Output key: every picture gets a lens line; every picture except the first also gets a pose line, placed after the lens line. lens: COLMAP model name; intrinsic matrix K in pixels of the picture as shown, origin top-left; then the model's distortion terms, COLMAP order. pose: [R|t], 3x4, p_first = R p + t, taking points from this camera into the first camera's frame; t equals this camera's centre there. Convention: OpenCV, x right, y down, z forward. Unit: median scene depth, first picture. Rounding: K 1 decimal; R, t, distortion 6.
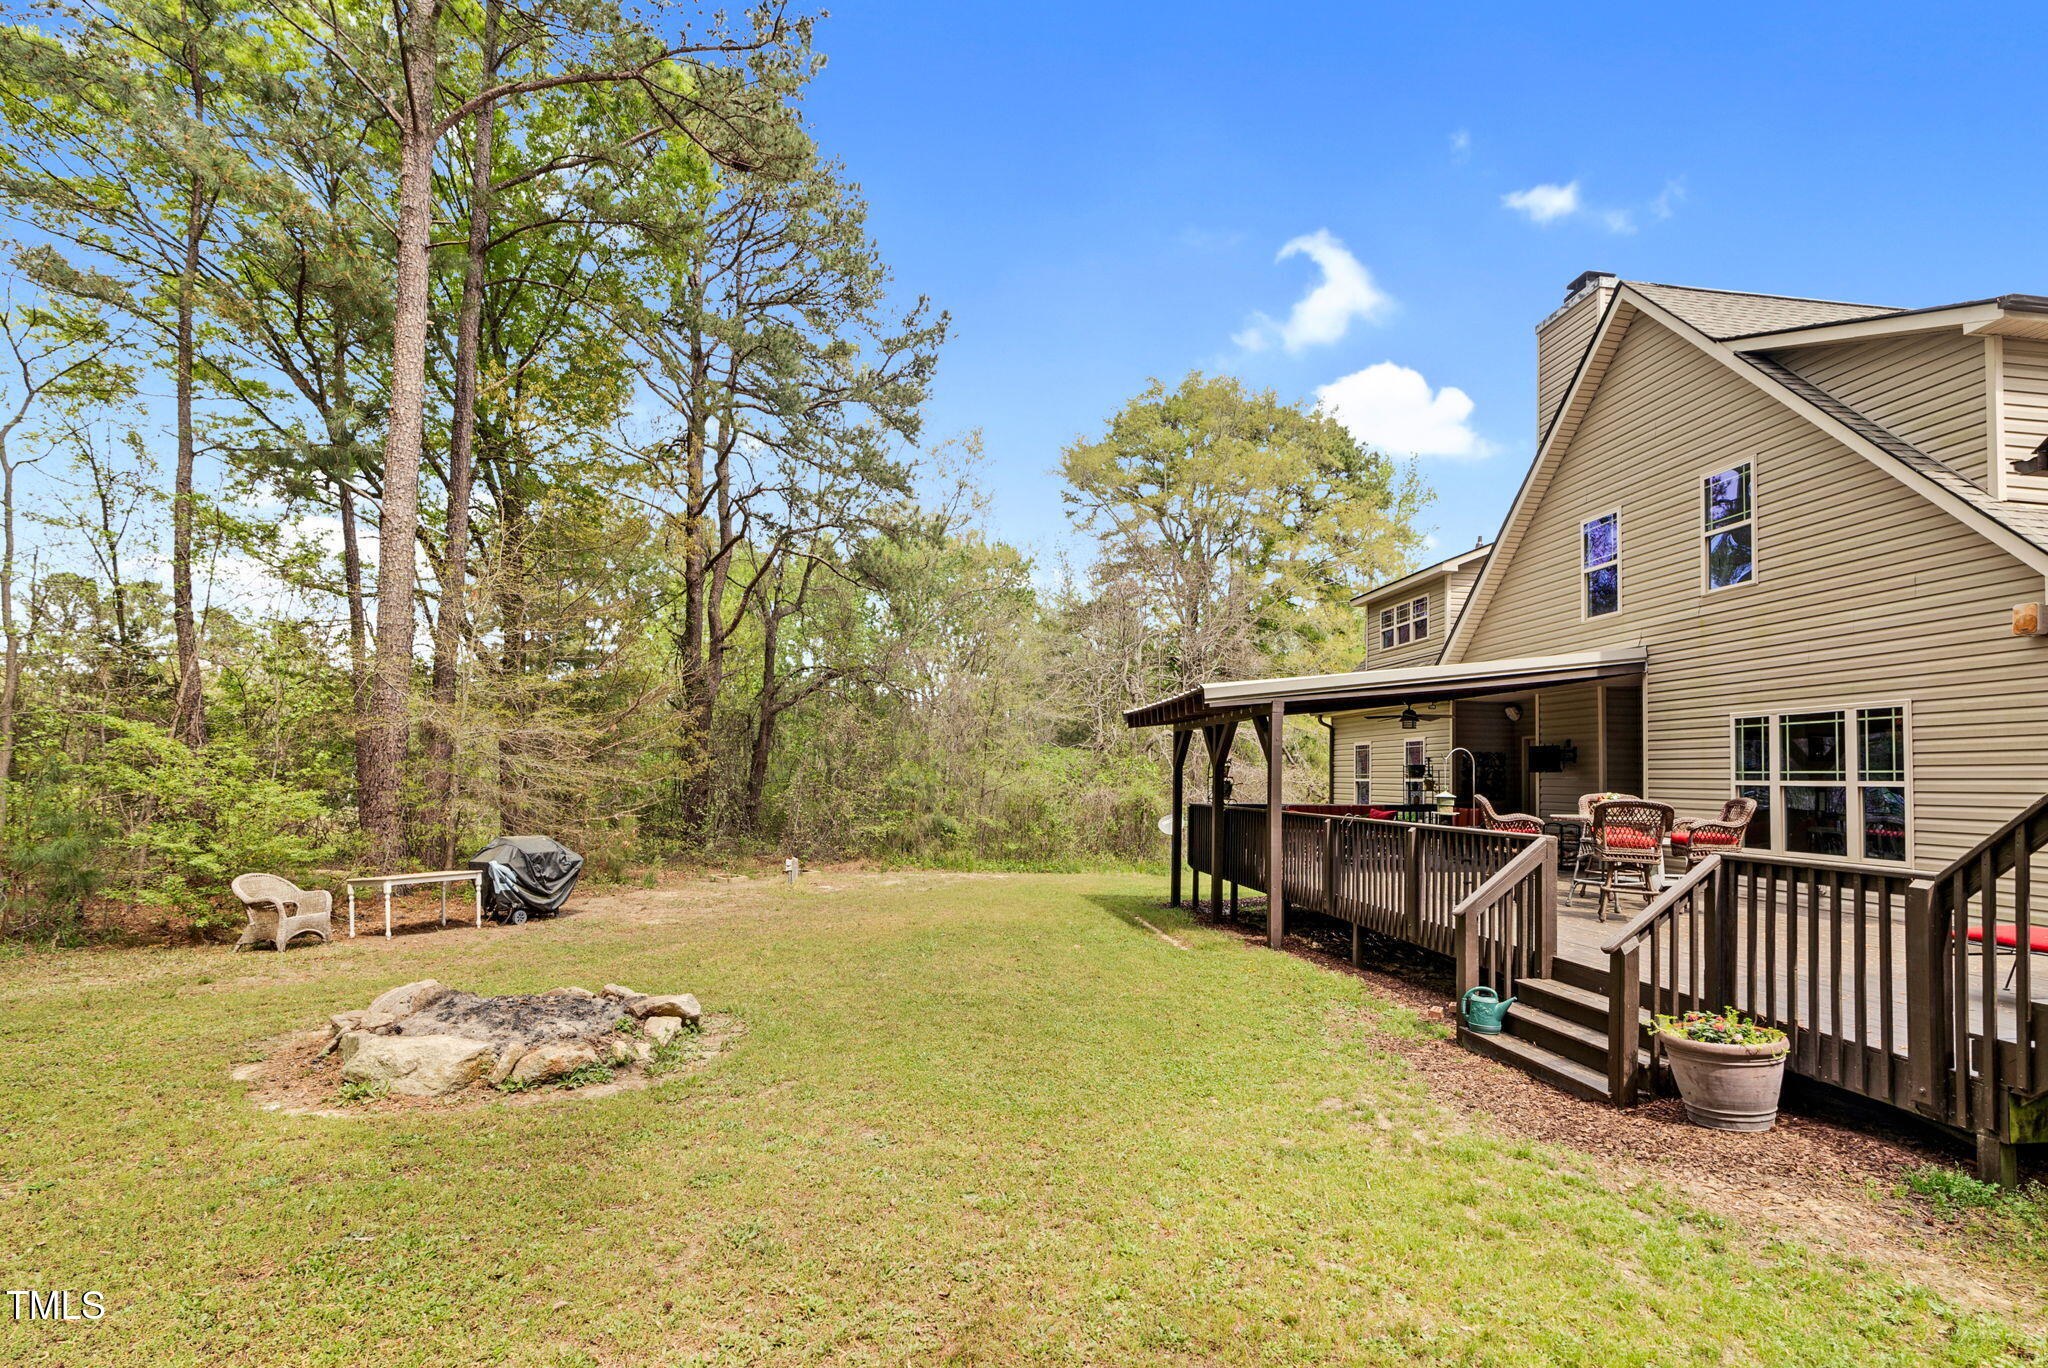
lens RADIAL K [[949.3, 0, 1025.7], [0, 949.3, 743.5], [0, 0, 1]] dist [-0.008091, -0.000070]
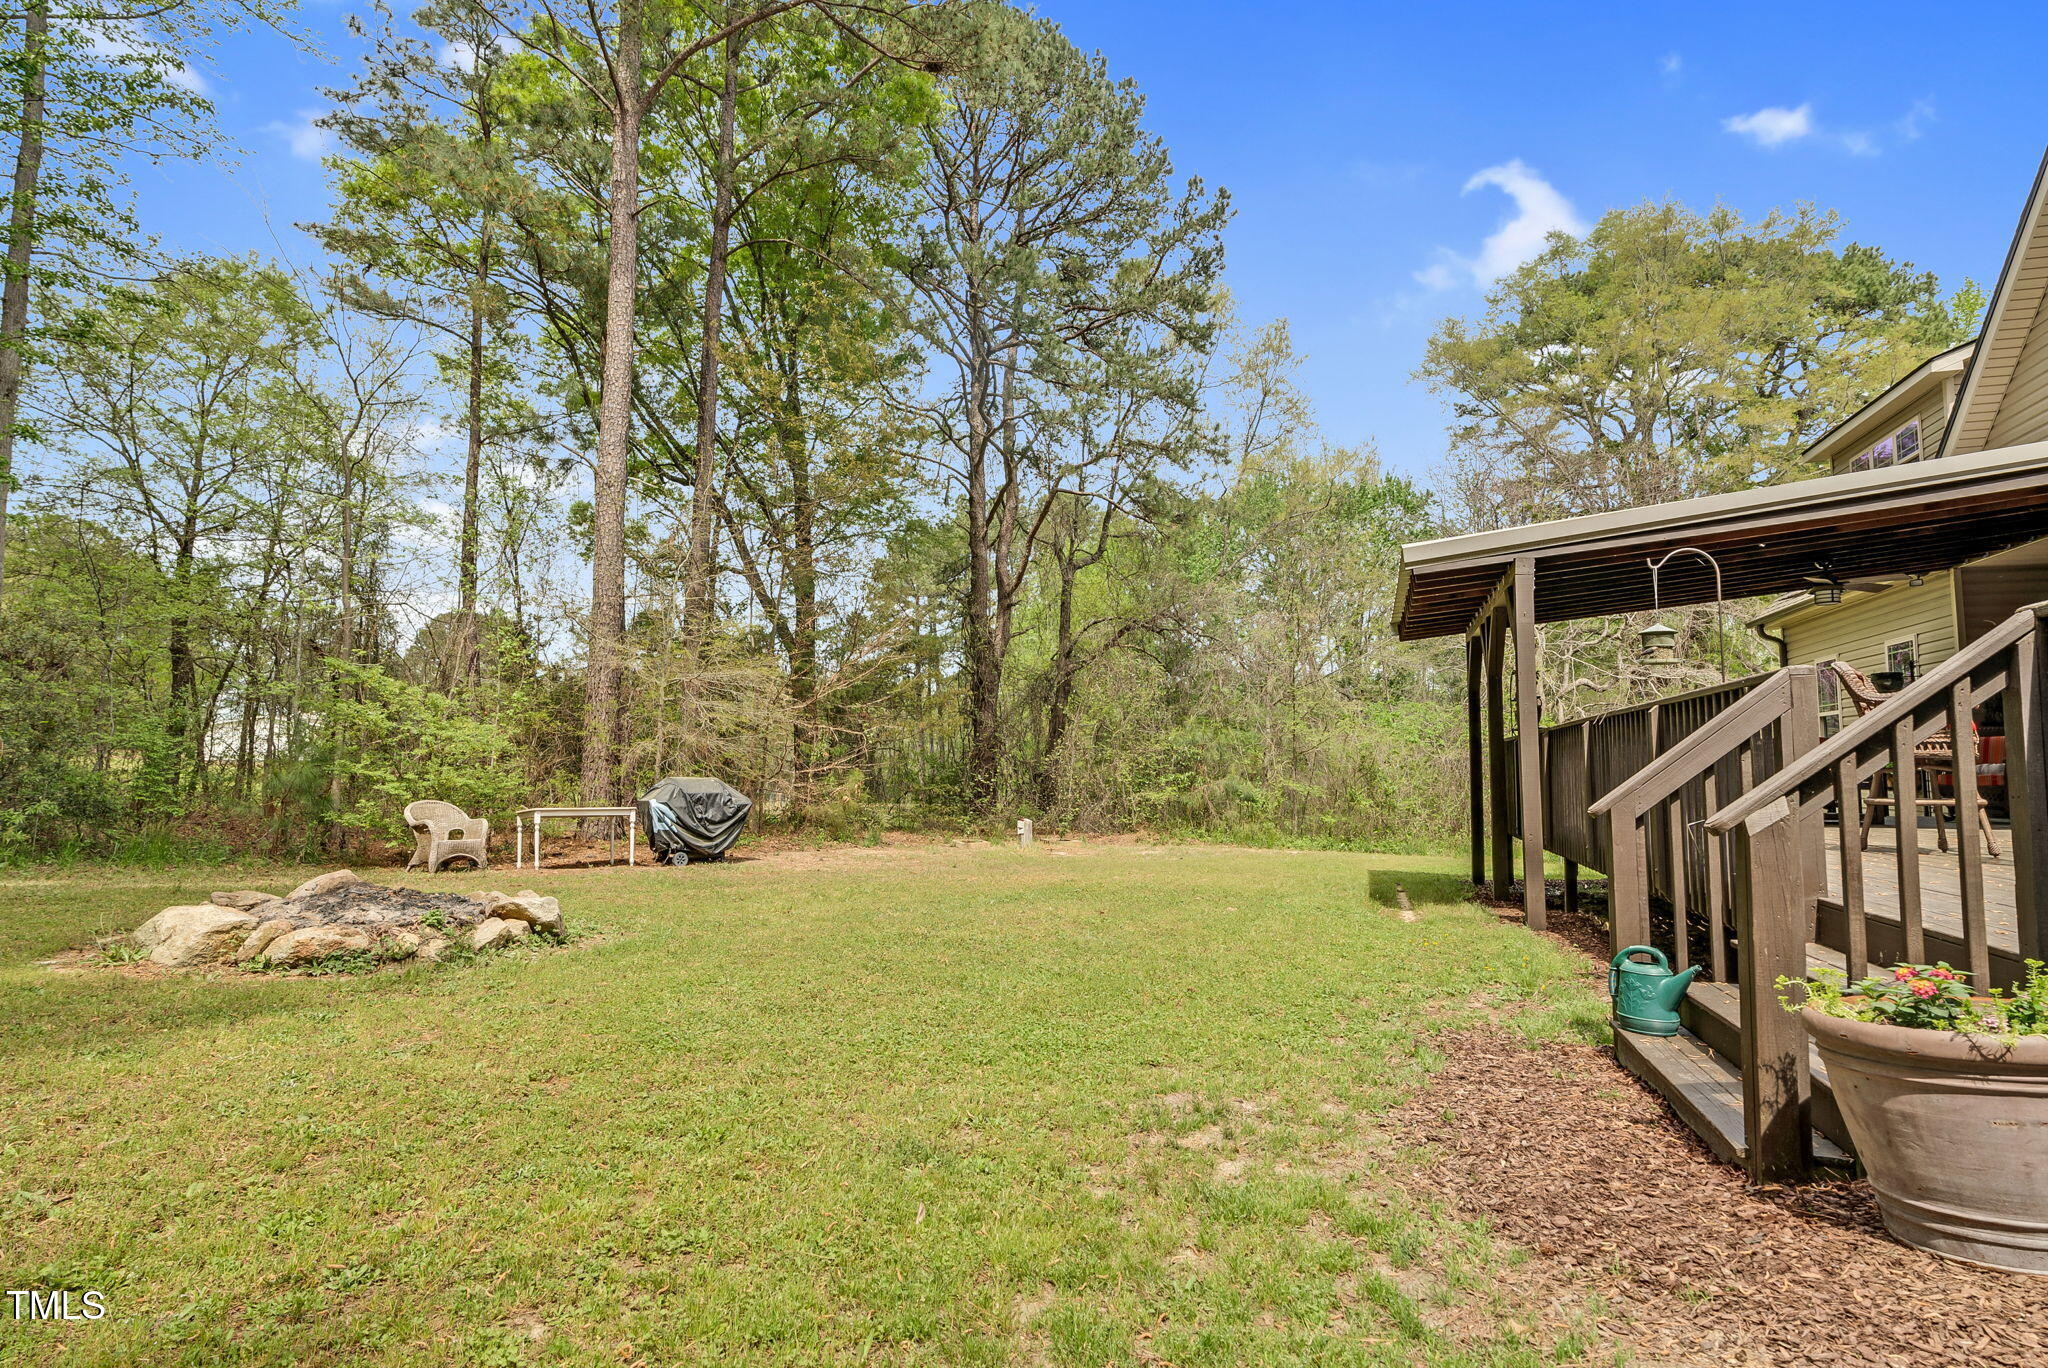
lens RADIAL K [[1038.8, 0, 1024.0], [0, 1038.8, 684.0], [0, 0, 1]] dist [-0.008471, 0.001003]
pose [[0.910599, -0.044973, -0.410836, 0.220667], [0.023472, 0.998085, -0.057231, 0.072267], [0.412623, 0.042471, 0.909911, 0.170457]]
